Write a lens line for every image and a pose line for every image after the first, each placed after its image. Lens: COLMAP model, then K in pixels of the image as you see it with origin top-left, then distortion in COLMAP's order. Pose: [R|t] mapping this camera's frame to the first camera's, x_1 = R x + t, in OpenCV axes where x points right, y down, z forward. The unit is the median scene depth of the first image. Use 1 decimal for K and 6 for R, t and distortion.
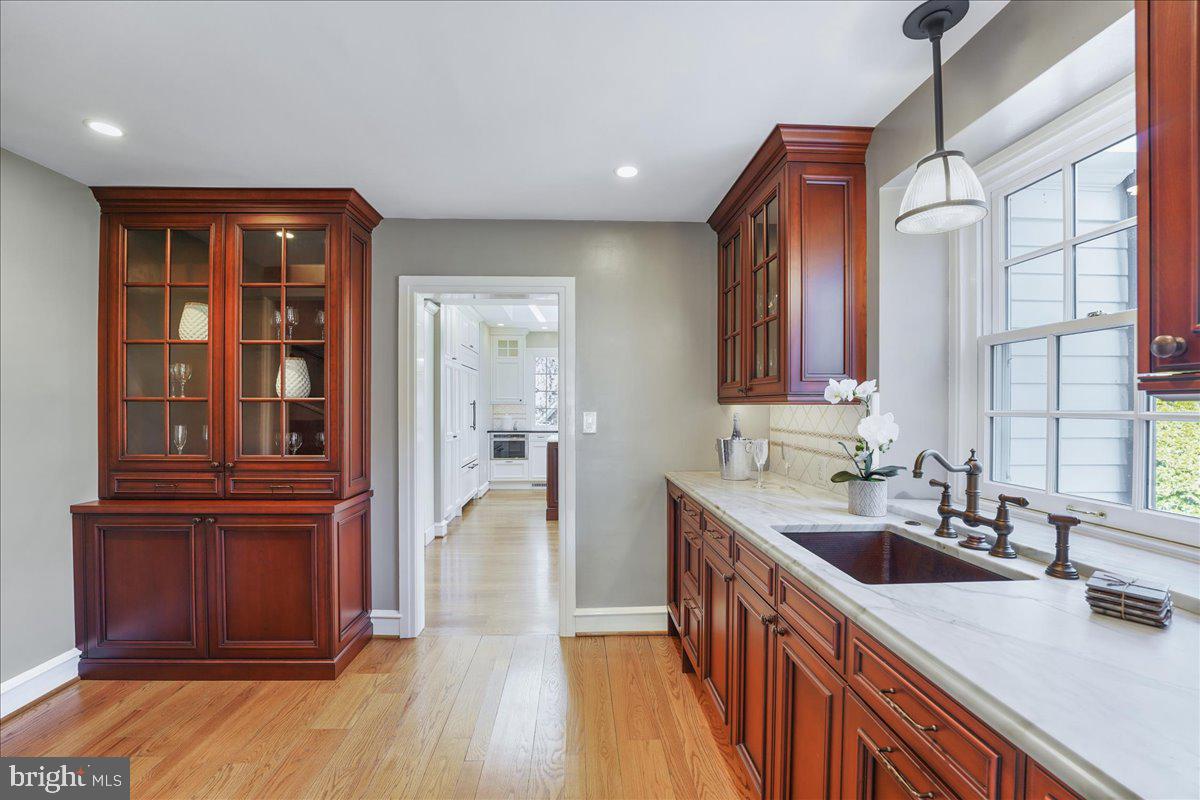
lens RADIAL K [[498.3, 0, 597.3], [0, 498.3, 406.2], [0, 0, 1]] dist [-0.025880, -0.000500]
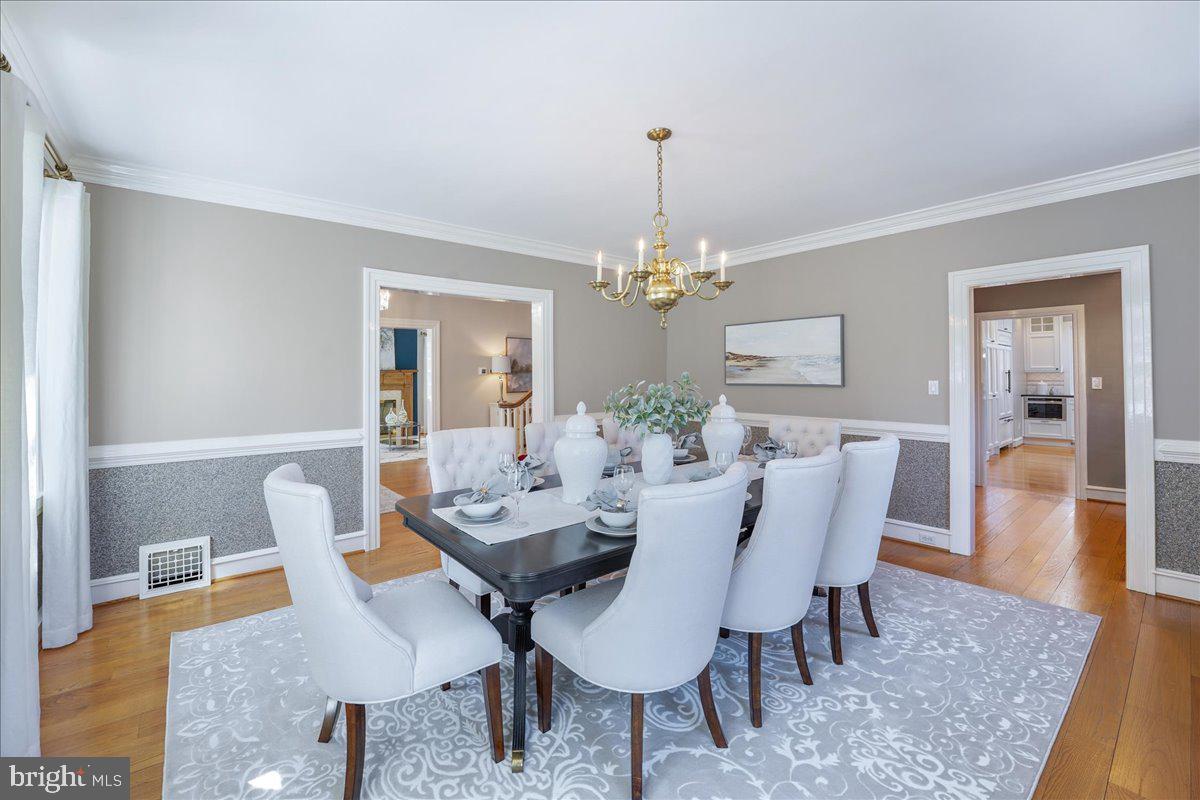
lens RADIAL K [[498.3, 0, 593.8], [0, 498.3, 363.0], [0, 0, 1]] dist [-0.025880, -0.000500]
pose [[0.599043, -0.015927, -0.800559, 0.104515], [-0.001067, 0.999785, -0.020689, -0.001084], [0.800716, 0.013247, 0.598897, -0.530155]]
